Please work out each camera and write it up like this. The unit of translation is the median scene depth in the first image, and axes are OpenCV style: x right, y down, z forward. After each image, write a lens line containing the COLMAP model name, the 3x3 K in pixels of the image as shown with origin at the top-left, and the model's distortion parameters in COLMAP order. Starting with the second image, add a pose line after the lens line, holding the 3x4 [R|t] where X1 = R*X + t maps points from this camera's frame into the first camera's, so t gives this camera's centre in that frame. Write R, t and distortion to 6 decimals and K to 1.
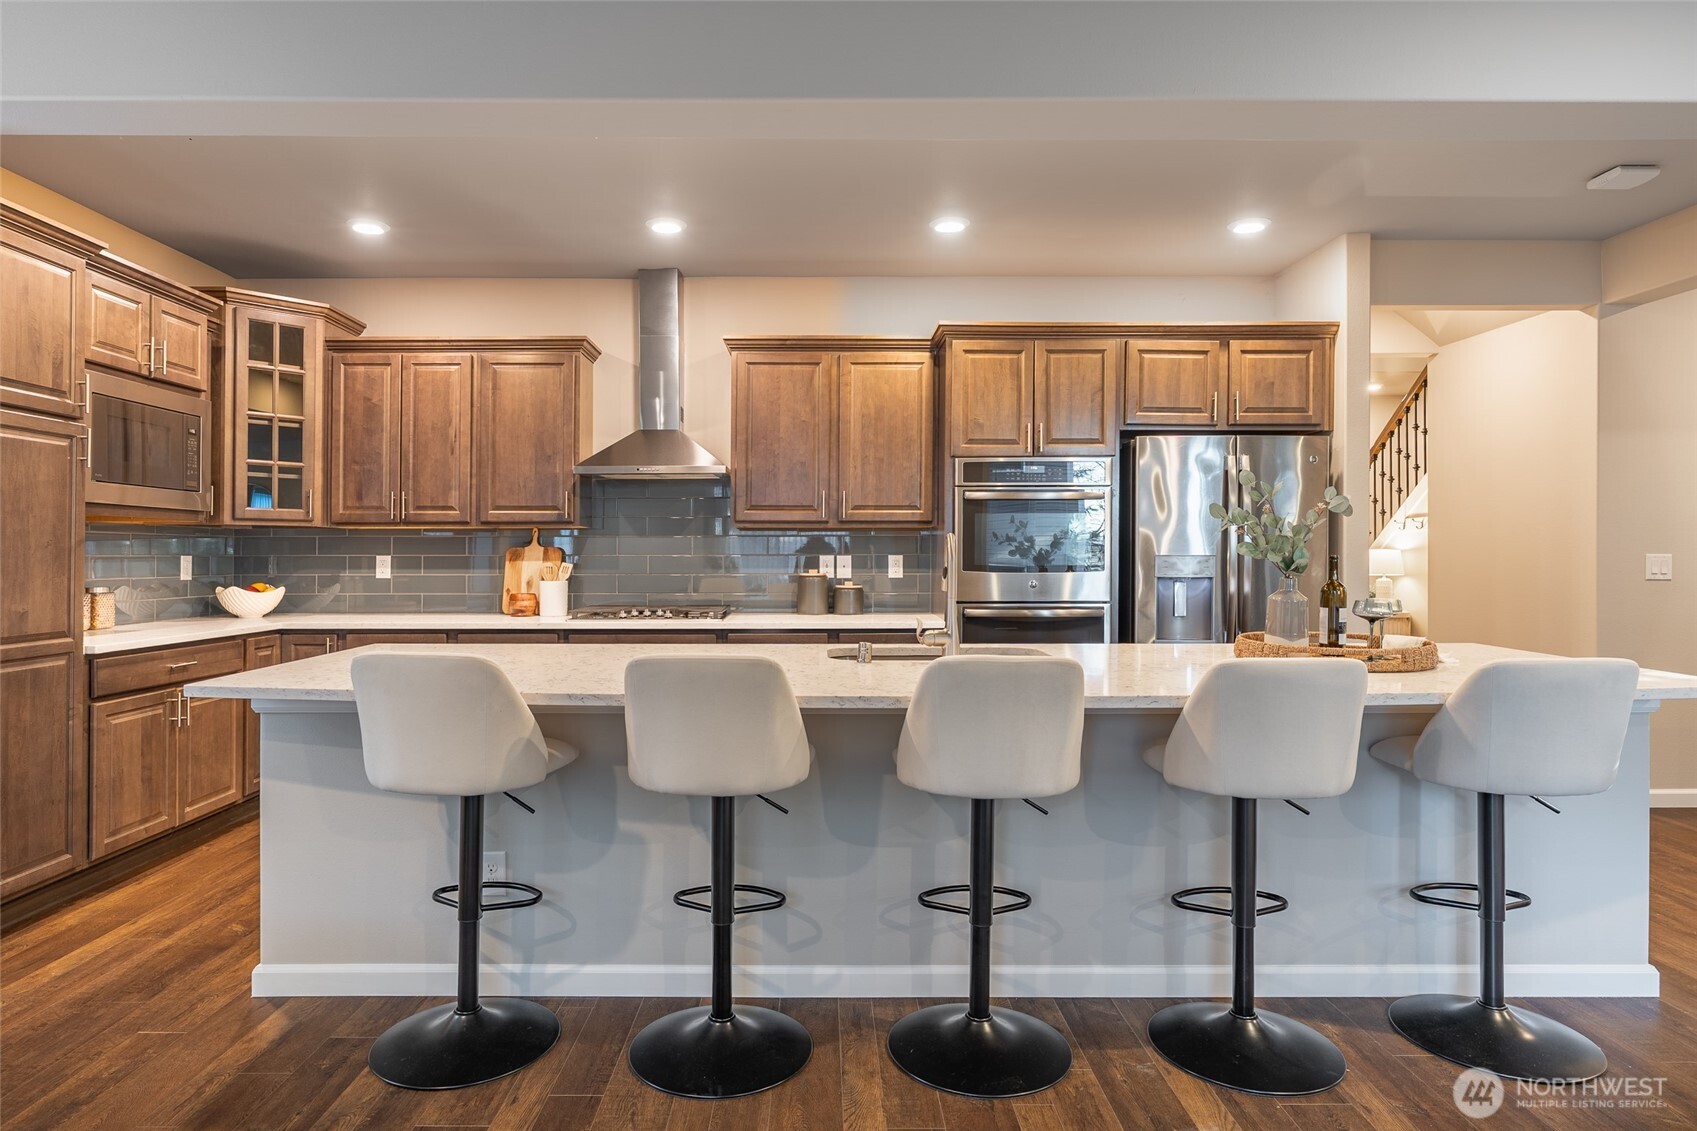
lens RADIAL K [[897.5, 0, 793.3], [0, 897.5, 555.0], [0, 0, 1]] dist [0.002400, -0.001427]
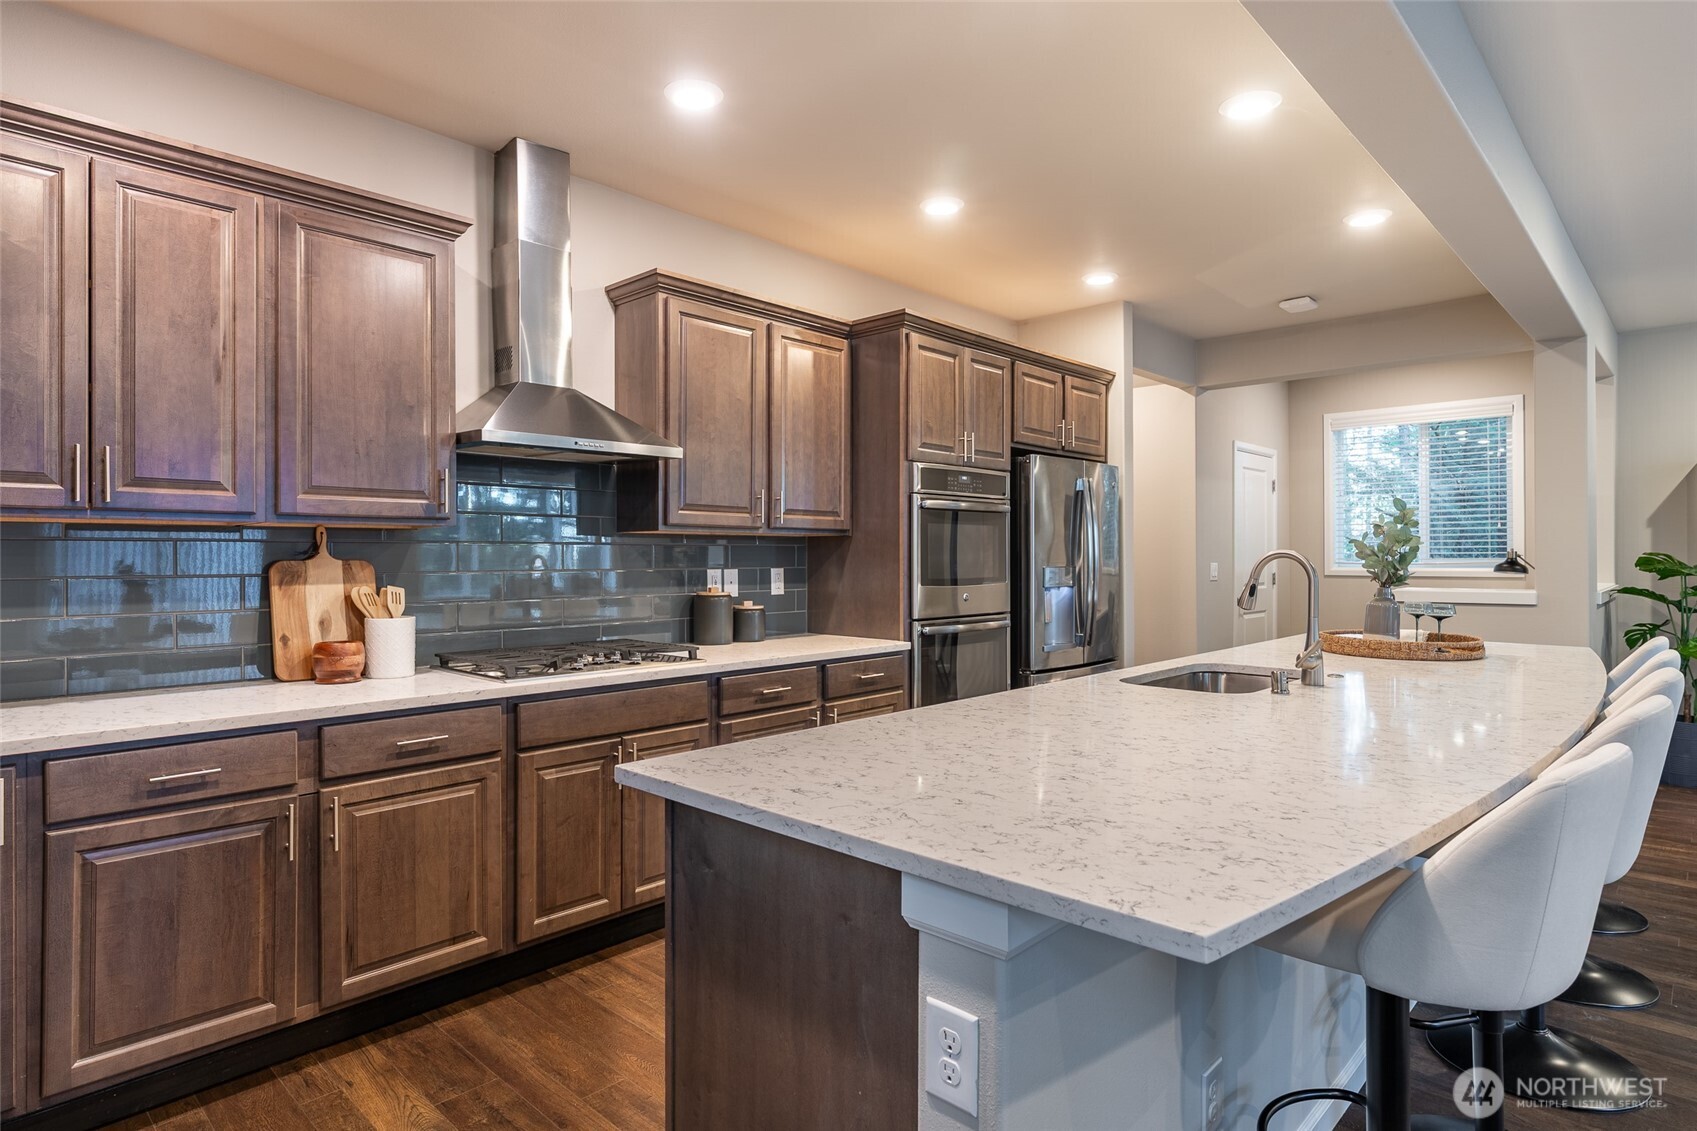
lens RADIAL K [[897.5, 0, 793.3], [0, 897.5, 555.0], [0, 0, 1]] dist [0.002400, -0.001427]
pose [[0.716694, 0.000394, 0.697388, -0.503498], [0.000538, 0.999999, -0.001119, -0.011968], [-0.697388, 0.001177, 0.716693, 0.402939]]
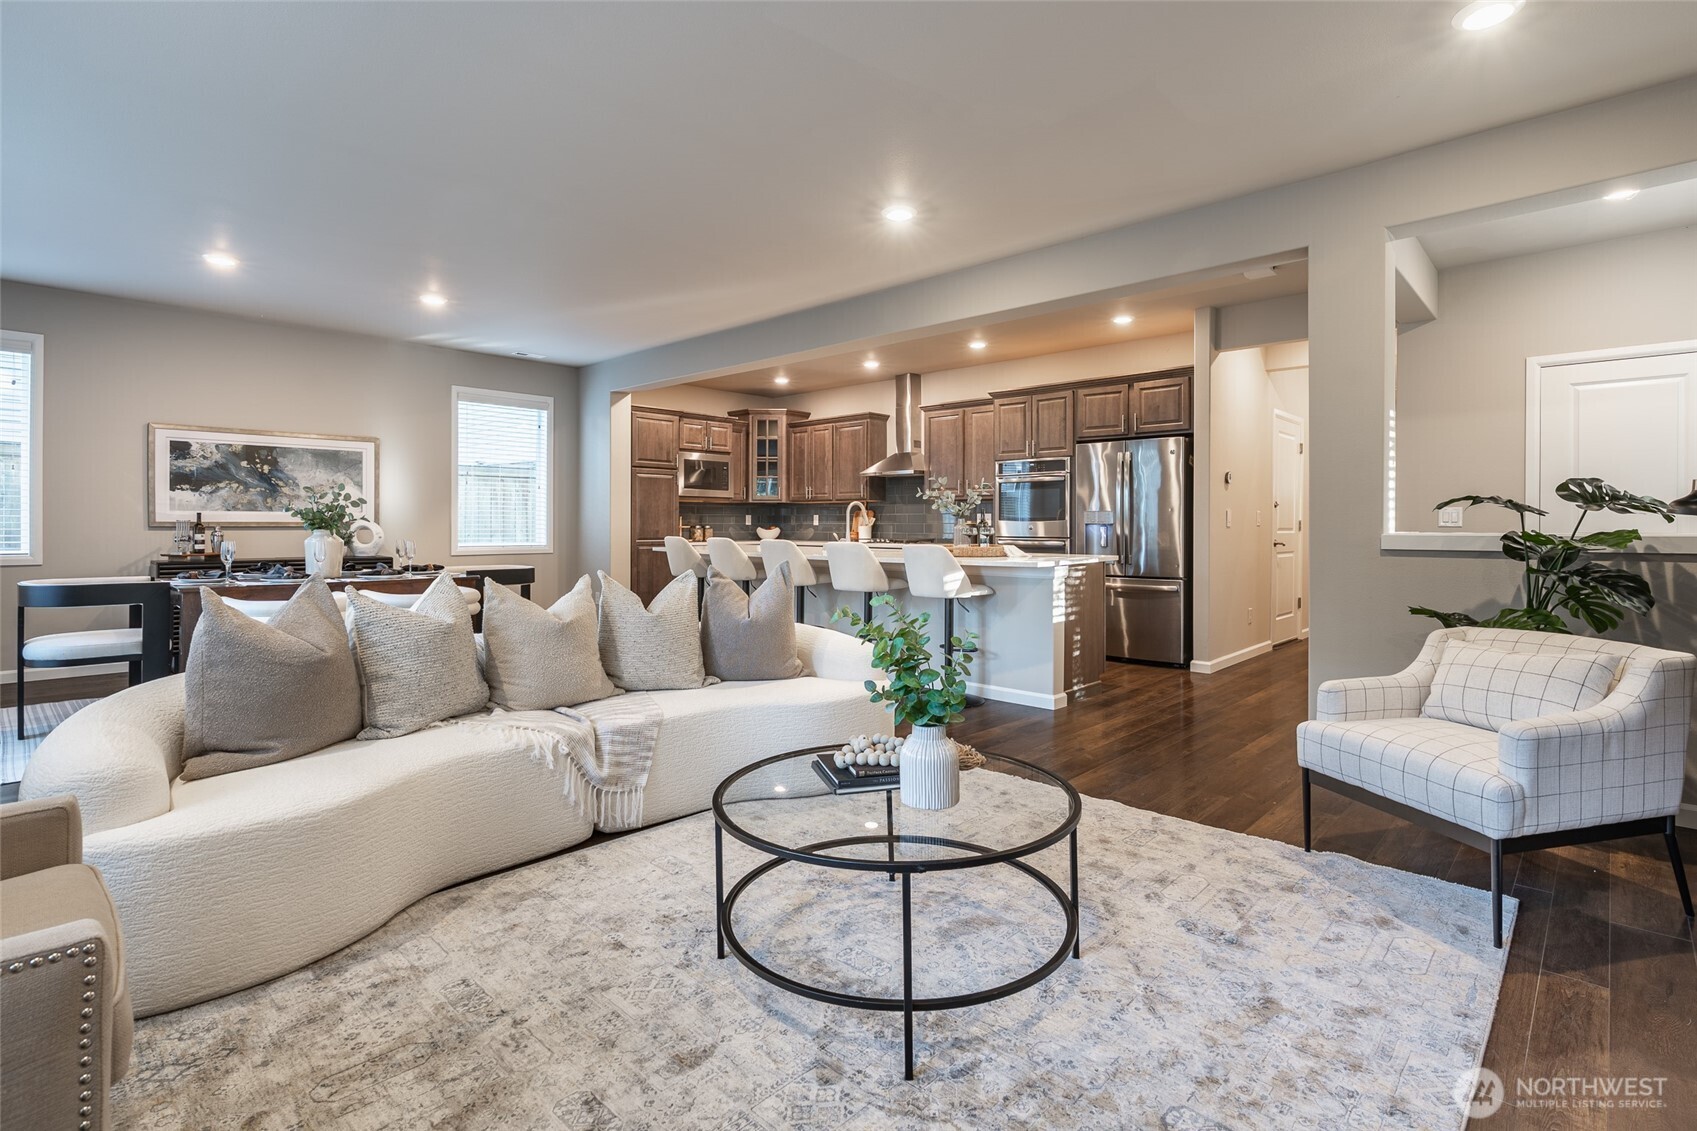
lens RADIAL K [[798.7, 0, 851.9], [0, 798.7, 525.5], [0, 0, 1]] dist [-0.000303, -0.000032]
pose [[0.726121, 0.006585, -0.687535, 1.046789], [-0.011112, 0.999936, -0.002157, 0.031407], [0.687477, 0.009206, 0.726148, -0.402803]]
